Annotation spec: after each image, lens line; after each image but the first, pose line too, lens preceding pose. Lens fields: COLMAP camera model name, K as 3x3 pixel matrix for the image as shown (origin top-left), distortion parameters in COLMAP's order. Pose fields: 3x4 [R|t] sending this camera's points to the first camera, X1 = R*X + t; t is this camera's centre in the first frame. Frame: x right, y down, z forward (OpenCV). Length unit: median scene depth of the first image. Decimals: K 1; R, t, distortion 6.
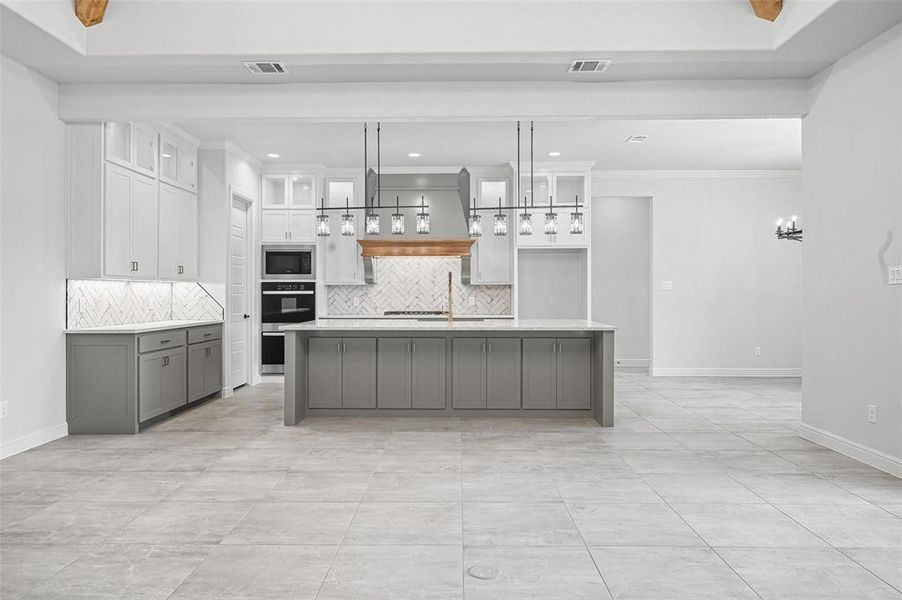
lens RADIAL K [[606.1, 0, 452.0], [0, 606.1, 296.4], [0, 0, 1]] dist [0.002281, -0.004291]
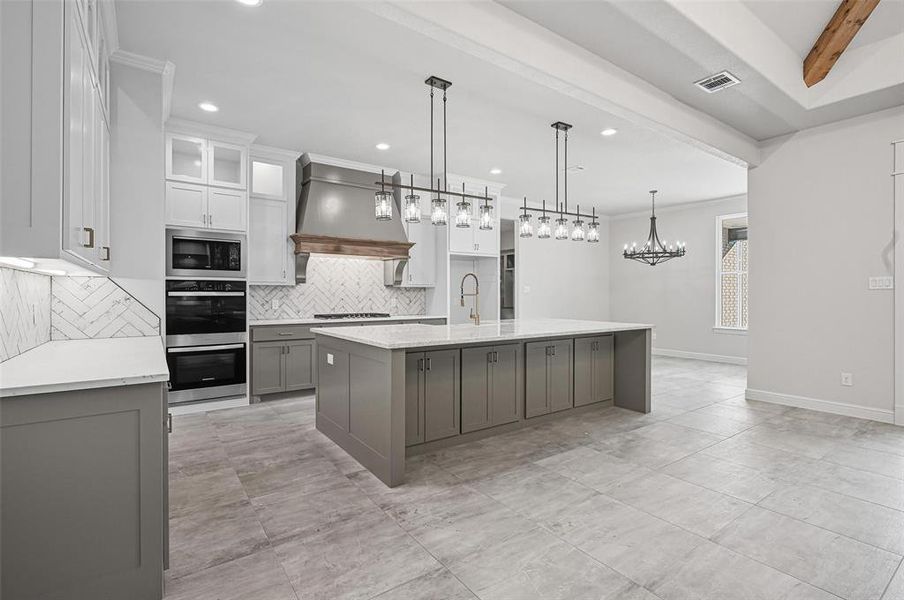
lens RADIAL K [[422.4, 0, 454.0], [0, 422.4, 298.8], [0, 0, 1]] dist [-0.001509, -0.000080]
pose [[0.804953, -0.002563, 0.593333, -0.336673], [0.001029, 0.999995, 0.002924, -0.001045], [-0.593338, -0.001743, 0.804952, 0.385100]]
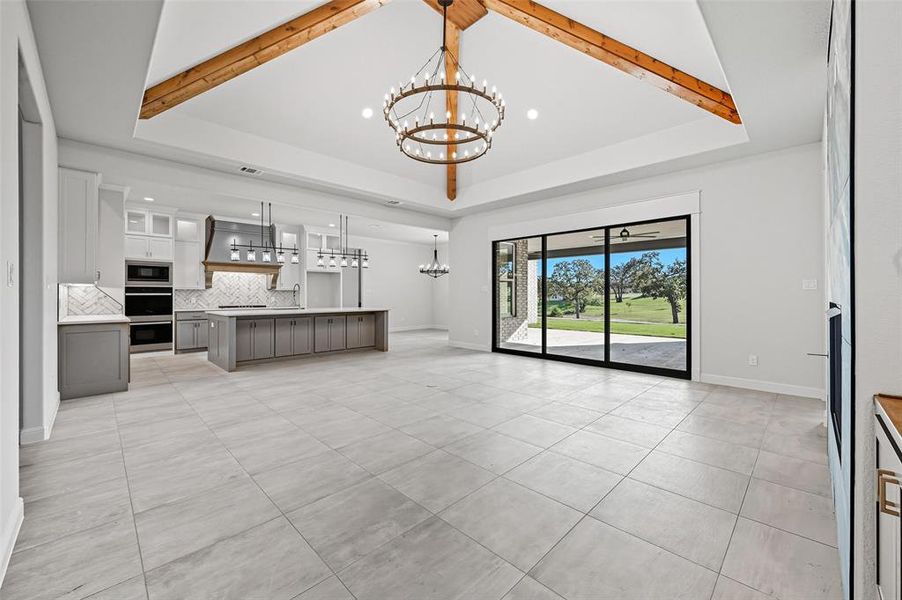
lens RADIAL K [[359.5, 0, 450.6], [0, 359.5, 297.4], [0, 0, 1]] dist [-0.002663, -0.000451]
pose [[0.703544, -0.003009, 0.710646, -0.372116], [0.003105, 0.999995, 0.001160, 0.002549], [-0.710645, 0.001391, 0.703549, -0.105014]]
